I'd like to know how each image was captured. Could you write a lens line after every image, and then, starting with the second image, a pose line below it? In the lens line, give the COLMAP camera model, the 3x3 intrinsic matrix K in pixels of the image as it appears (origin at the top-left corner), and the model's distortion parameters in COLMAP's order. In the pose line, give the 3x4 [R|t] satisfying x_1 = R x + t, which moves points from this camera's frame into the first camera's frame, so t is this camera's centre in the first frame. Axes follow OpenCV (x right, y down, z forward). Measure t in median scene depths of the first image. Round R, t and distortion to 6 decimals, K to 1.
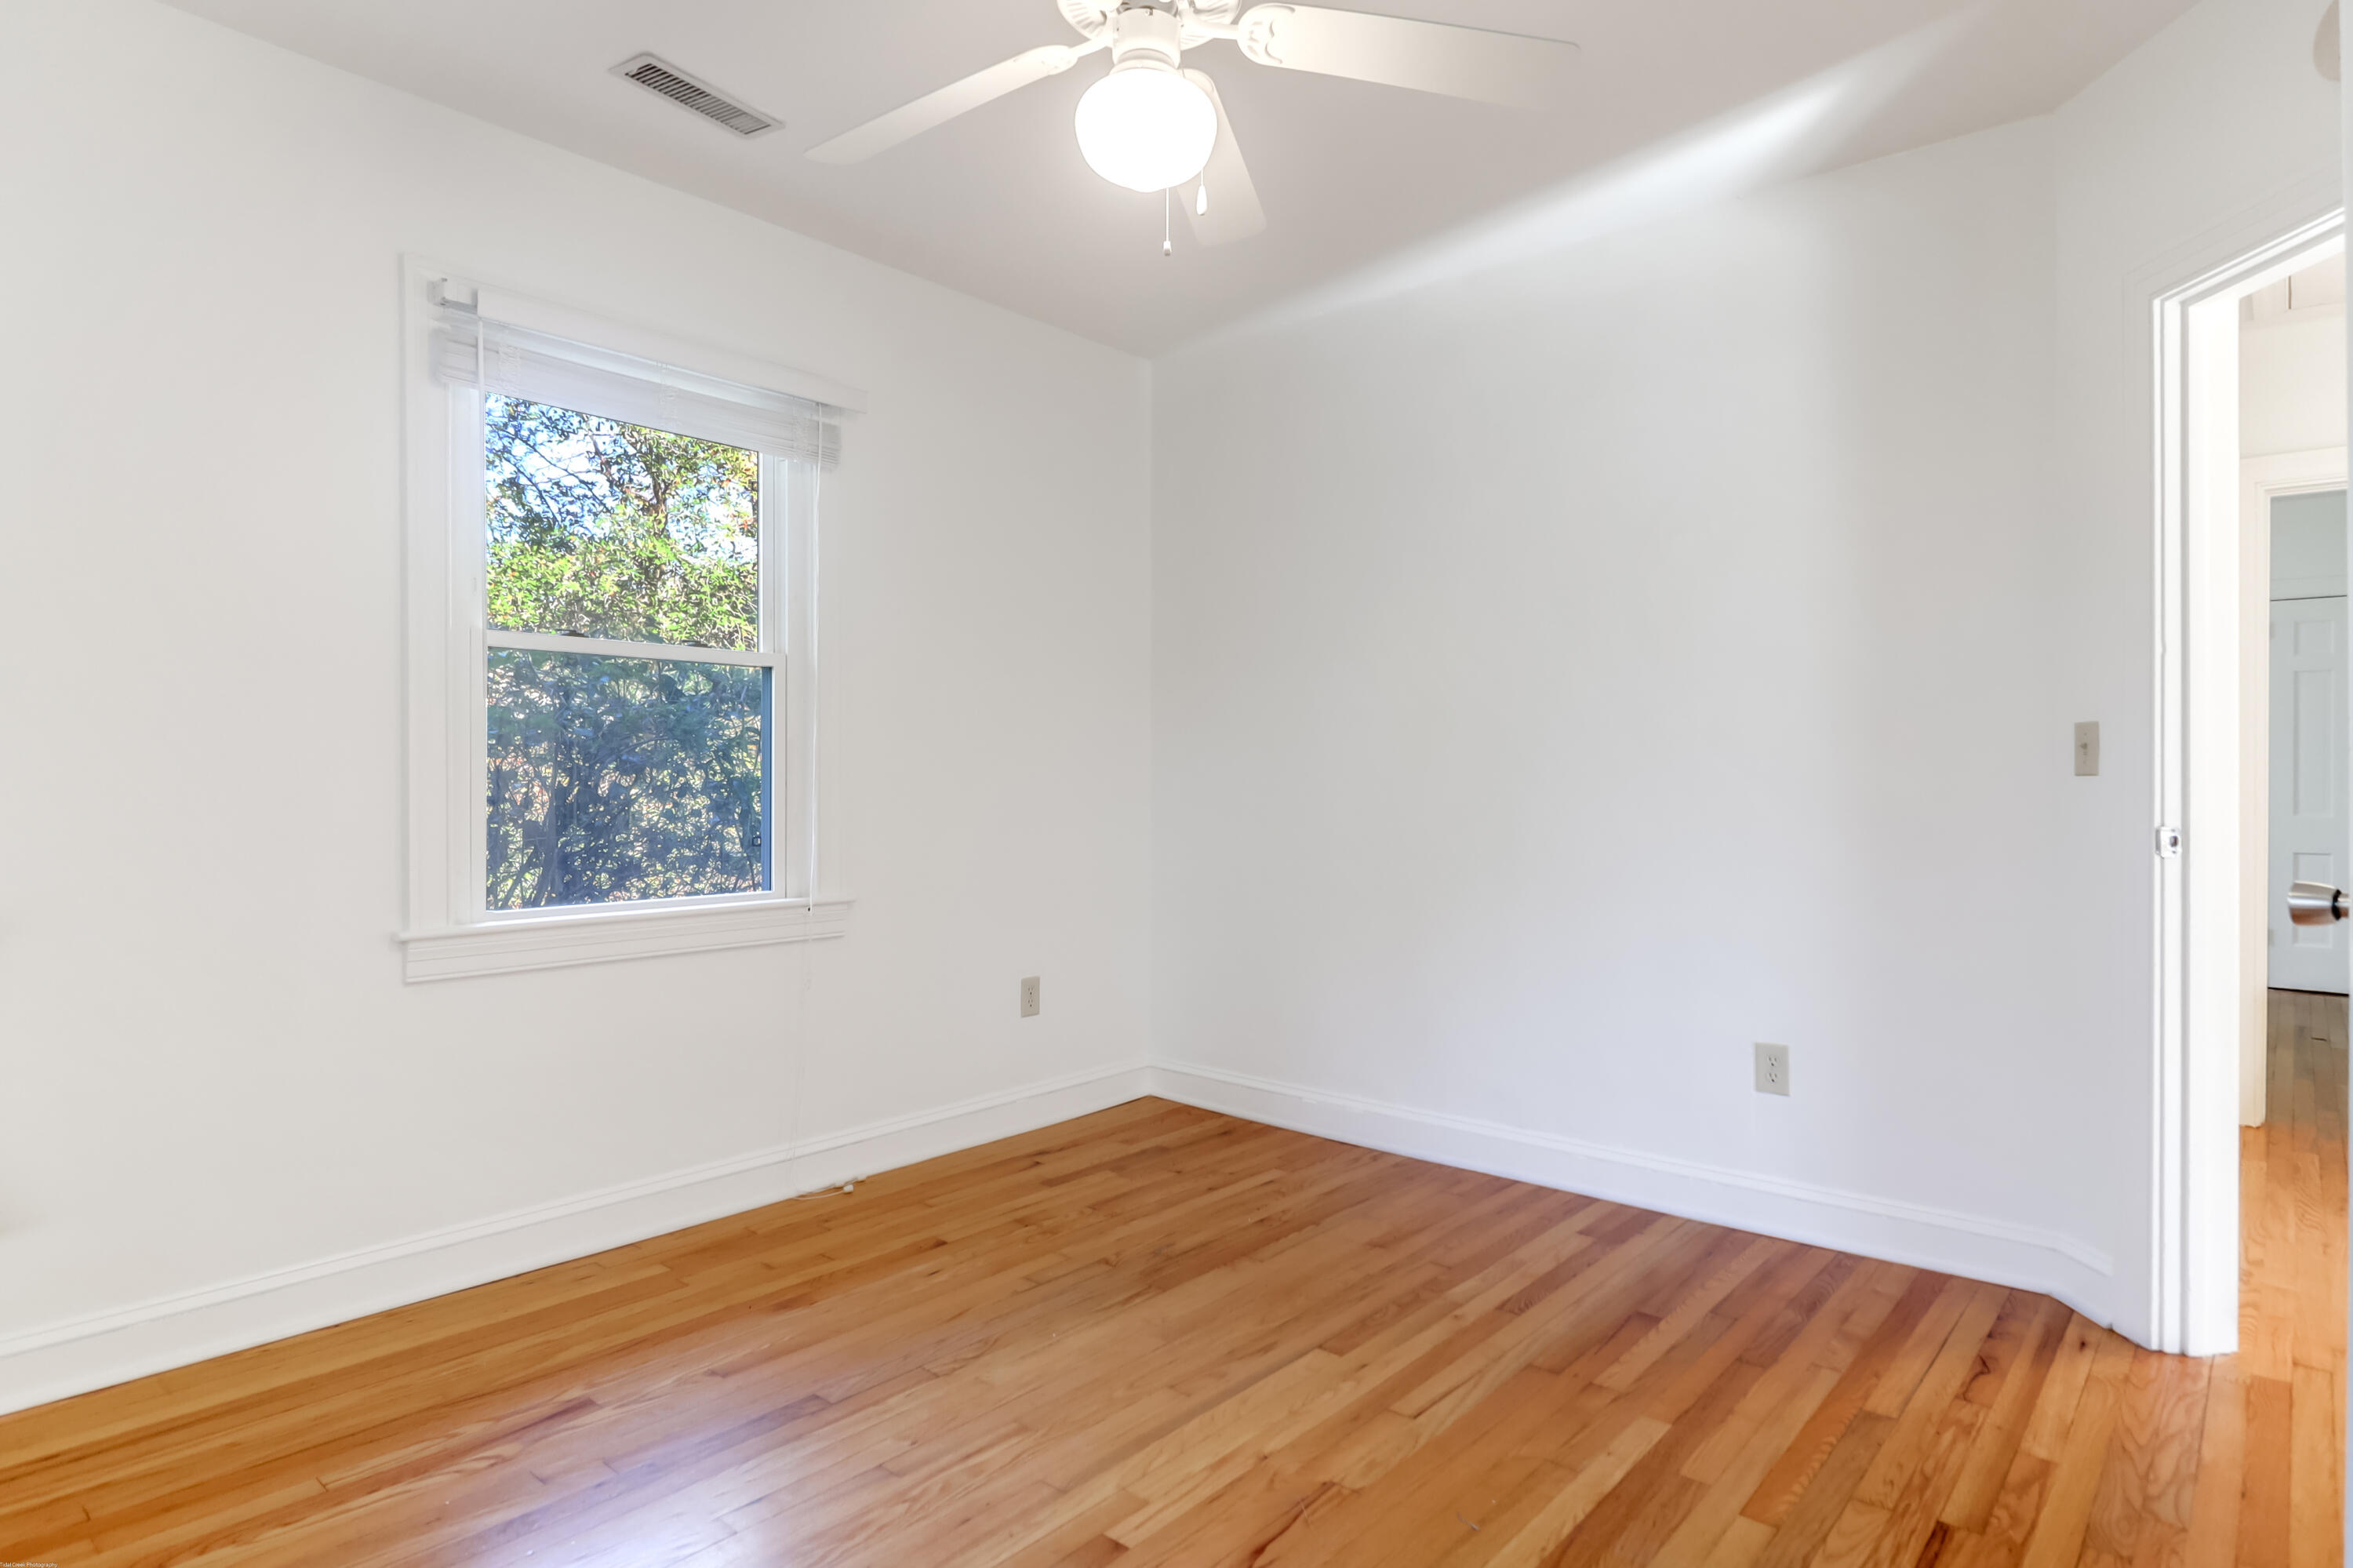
lens RADIAL K [[1297.5, 0, 1180.8], [0, 1297.5, 770.2], [0, 0, 1]] dist [0.000119, -0.000197]
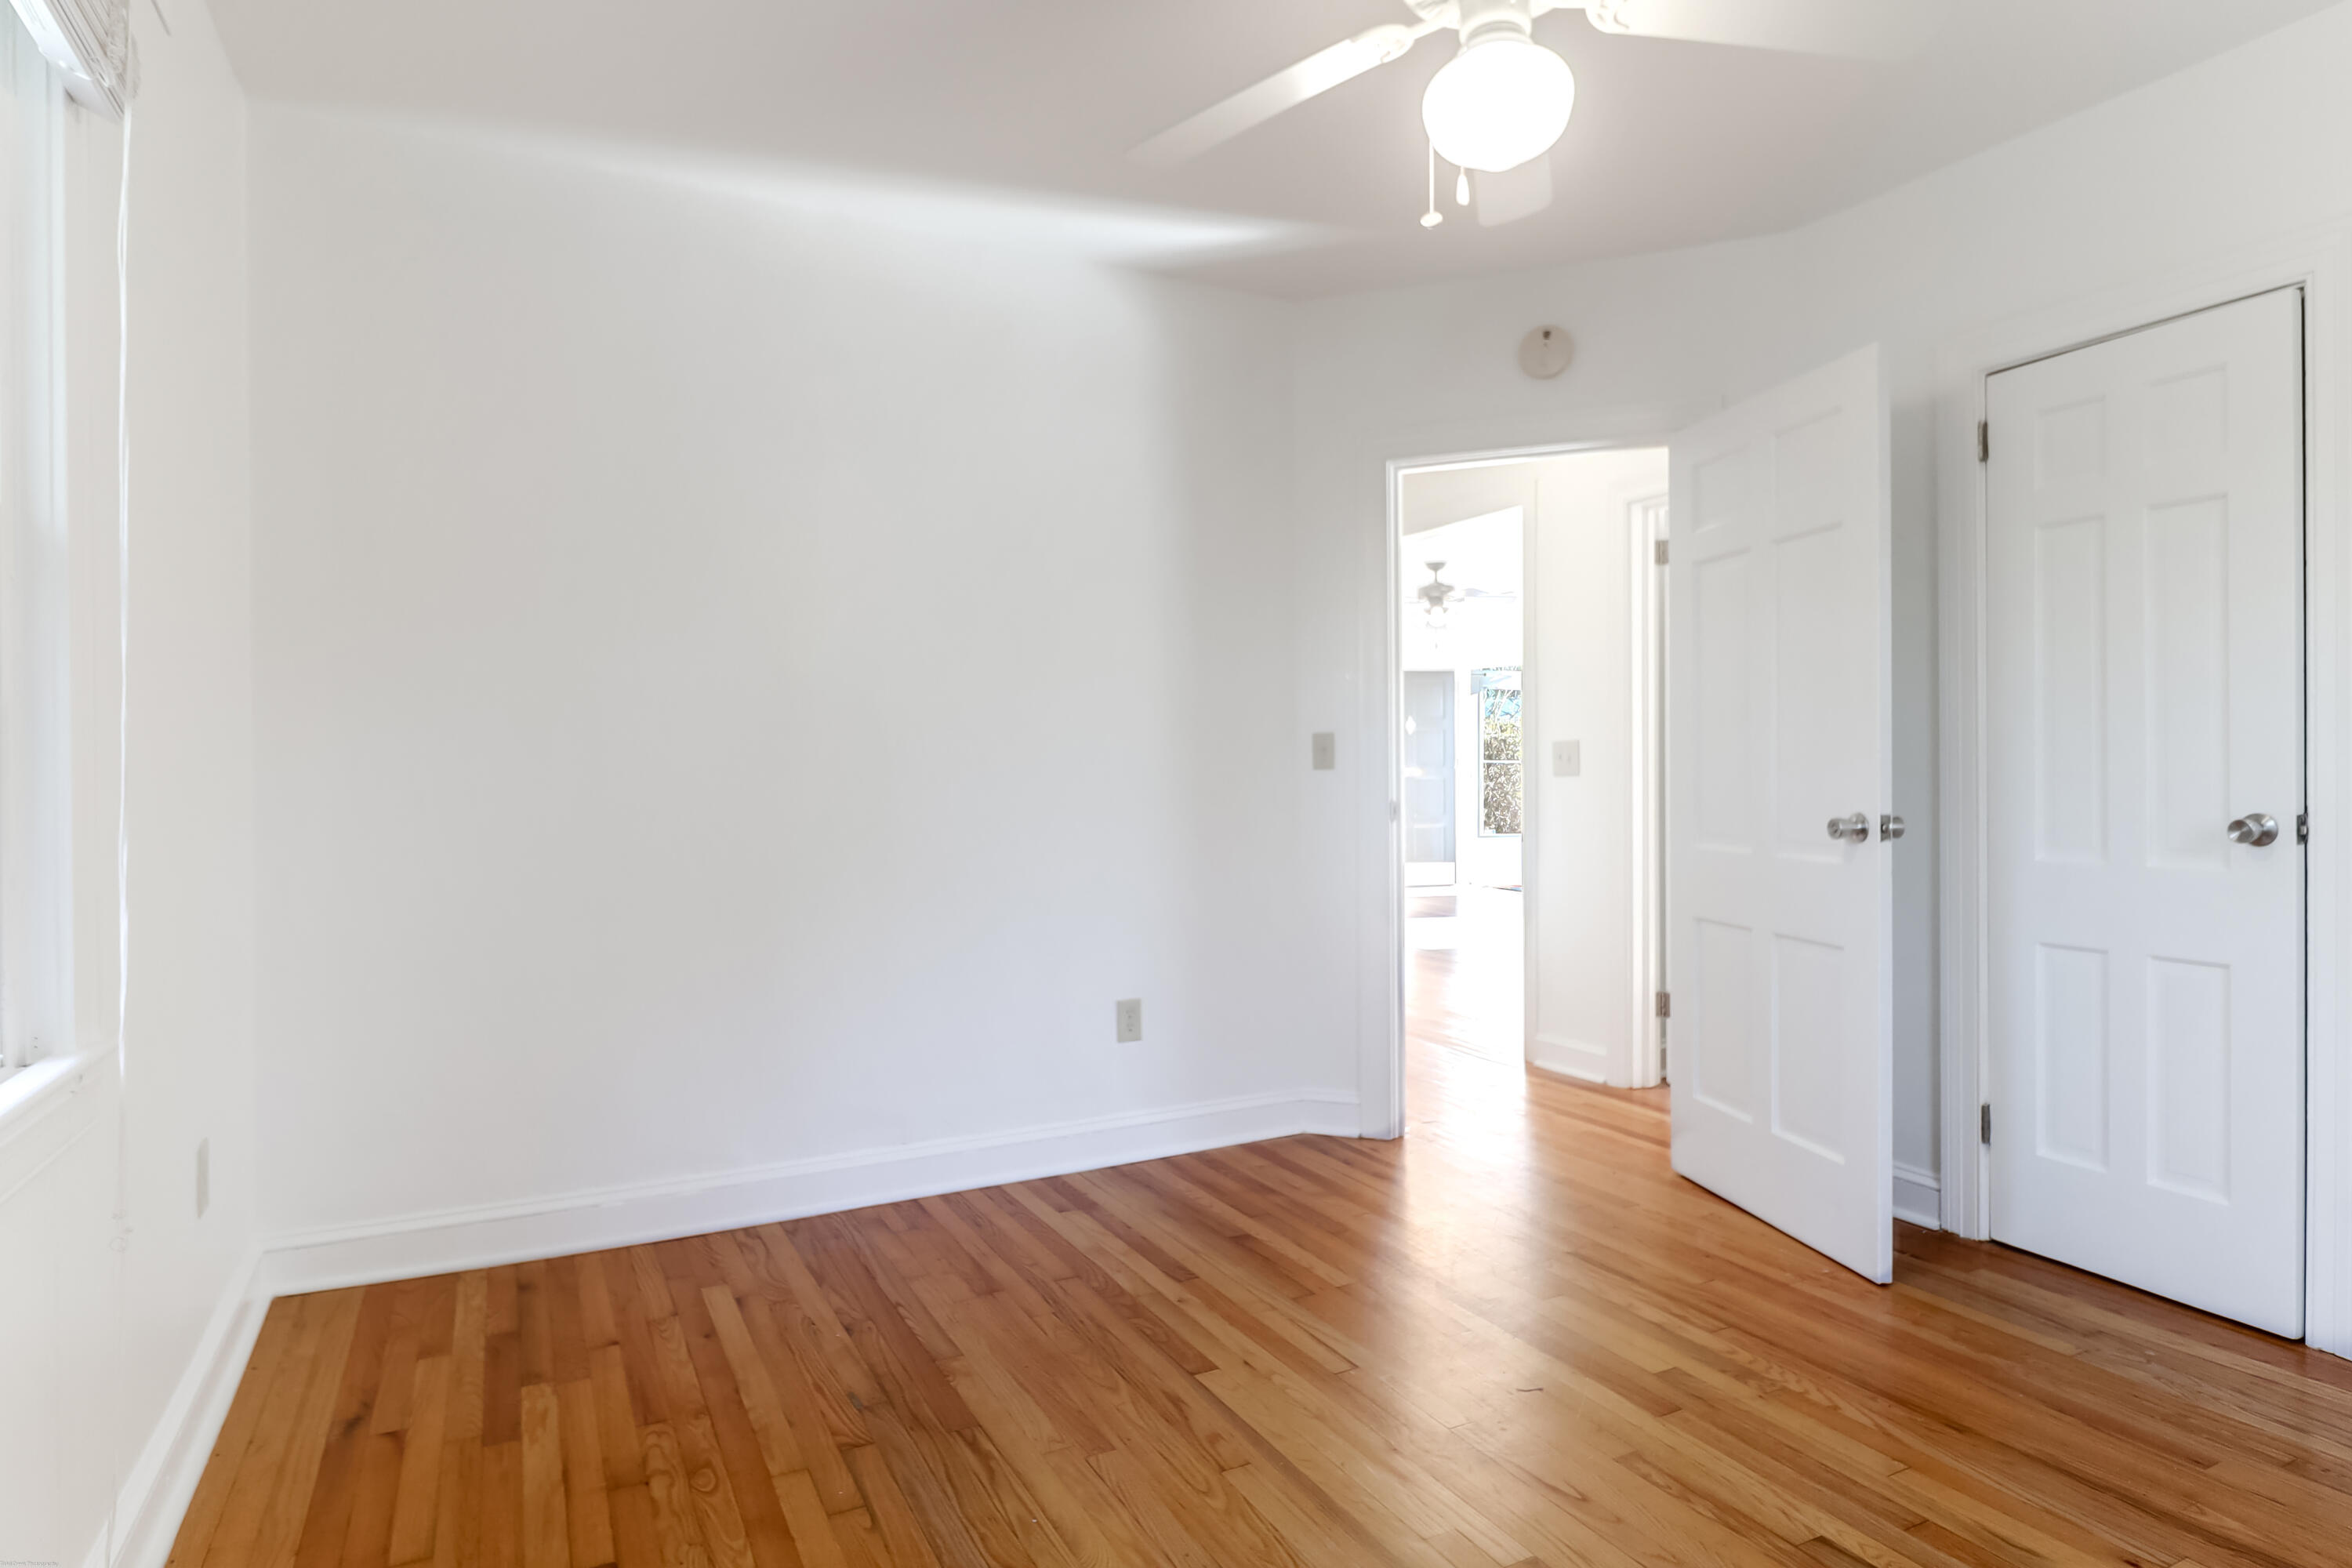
lens RADIAL K [[1296.9, 0, 1180.3], [0, 1296.9, 770.2], [0, 0, 1]] dist [0.000119, -0.000197]
pose [[0.367610, -0.005816, 0.929962, -0.665928], [0.006030, 0.999974, 0.003871, -0.001323], [-0.929961, 0.004185, 0.367635, 0.562126]]
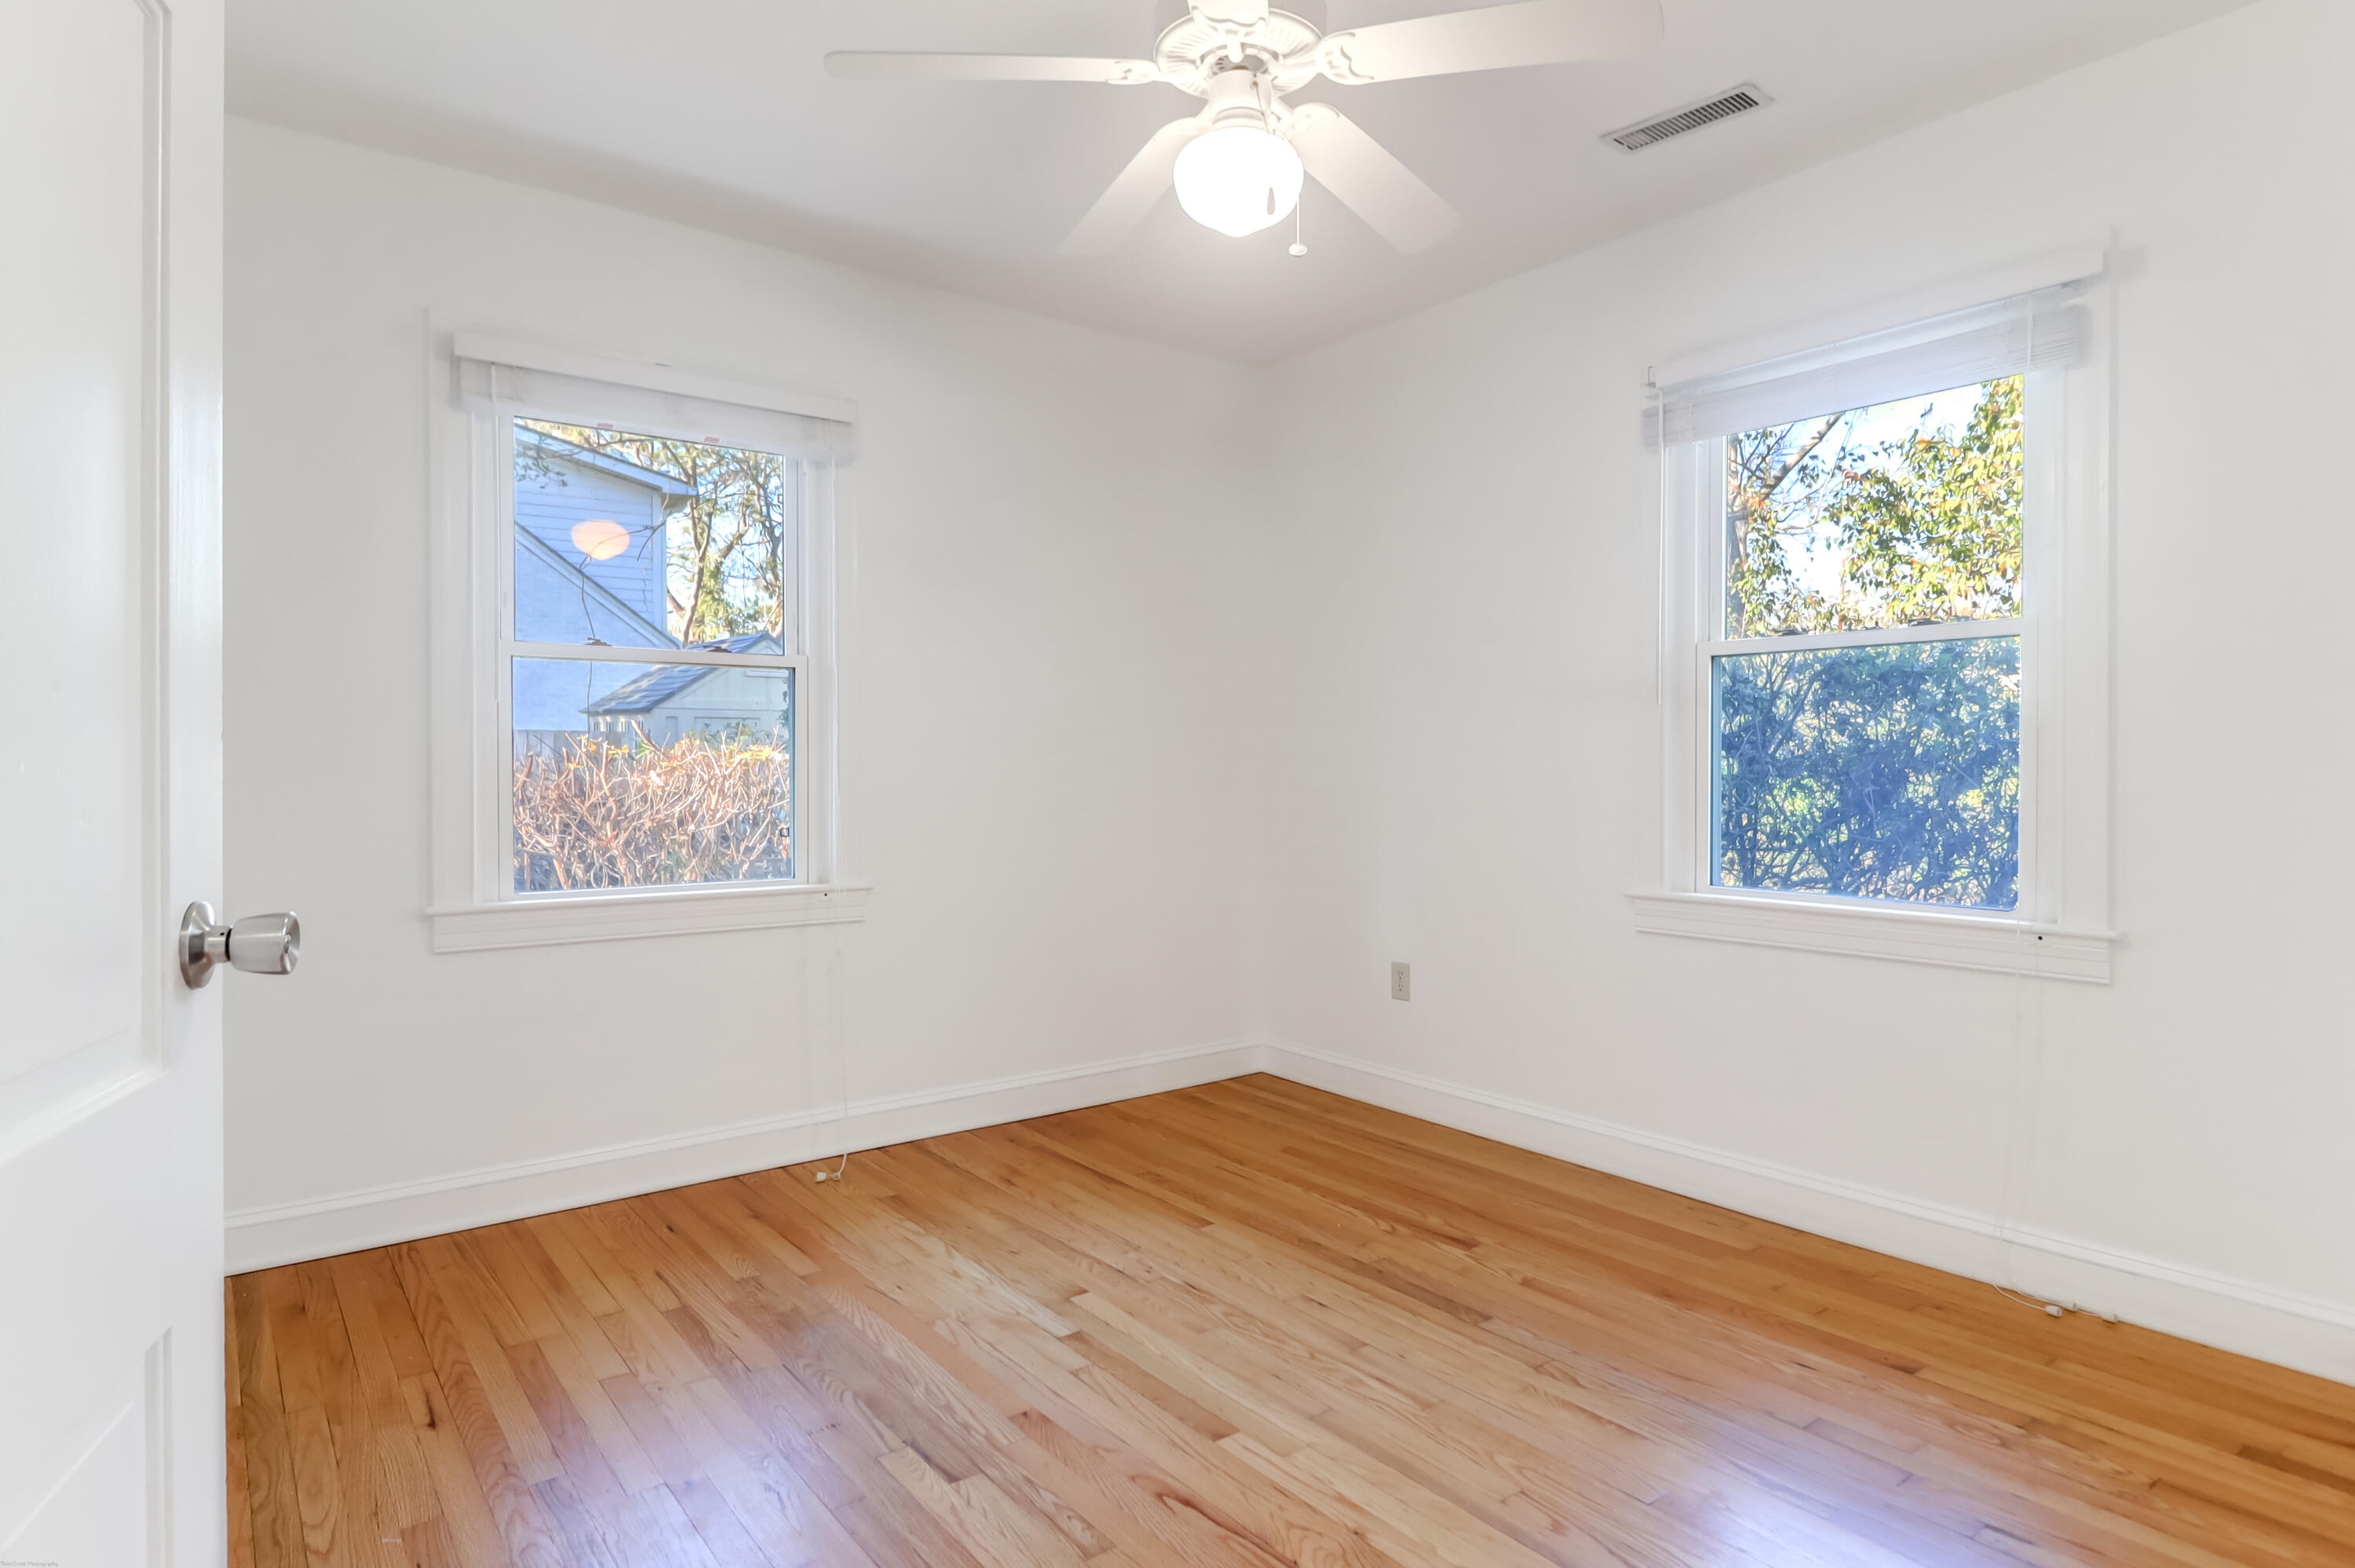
lens RADIAL K [[1300.4, 0, 1194.0], [0, 1300.4, 776.6], [0, 0, 1]] dist [0.002416, -0.002782]
pose [[-0.196909, 0.008124, -0.980388, 0.690318], [0.003408, 0.999965, 0.007602, 0.001480], [0.980416, -0.001844, -0.196930, 0.767567]]
